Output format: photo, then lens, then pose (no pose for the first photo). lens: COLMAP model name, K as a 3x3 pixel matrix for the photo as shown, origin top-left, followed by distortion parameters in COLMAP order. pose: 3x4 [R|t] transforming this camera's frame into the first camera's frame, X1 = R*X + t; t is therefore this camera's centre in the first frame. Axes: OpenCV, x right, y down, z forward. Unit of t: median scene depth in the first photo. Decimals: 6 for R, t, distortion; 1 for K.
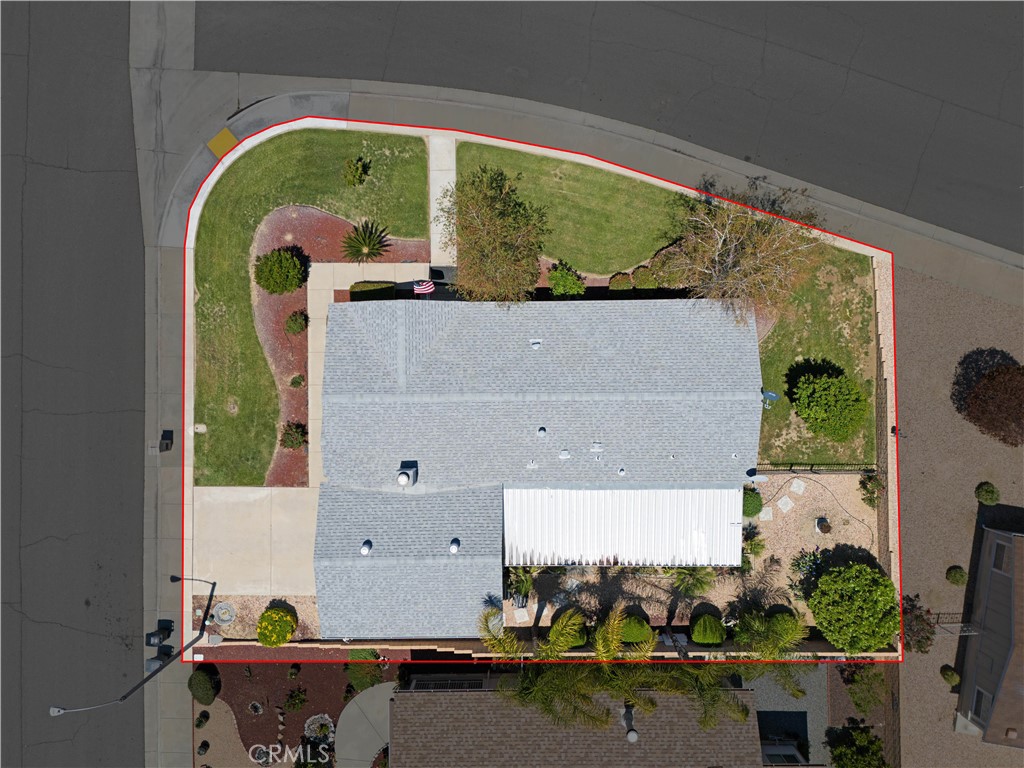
lens RADIAL K [[741.6, 0, 509.6], [0, 741.6, 390.9], [0, 0, 1]] dist [0.082674, -0.079015]
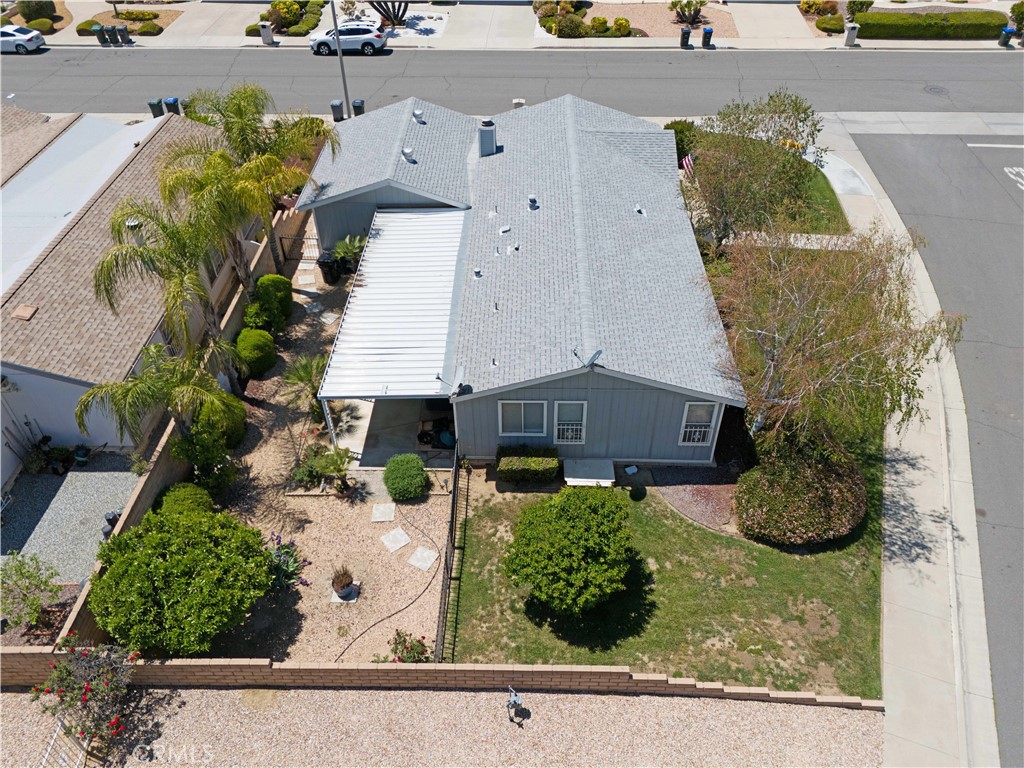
lens RADIAL K [[741.6, 0, 509.6], [0, 741.6, 390.9], [0, 0, 1]] dist [0.082674, -0.079015]
pose [[-0.031251, 0.674340, -0.737759, 0.710669], [-0.999502, -0.024256, 0.020167, 0.054273], [-0.004296, 0.738023, 0.674762, 0.531181]]
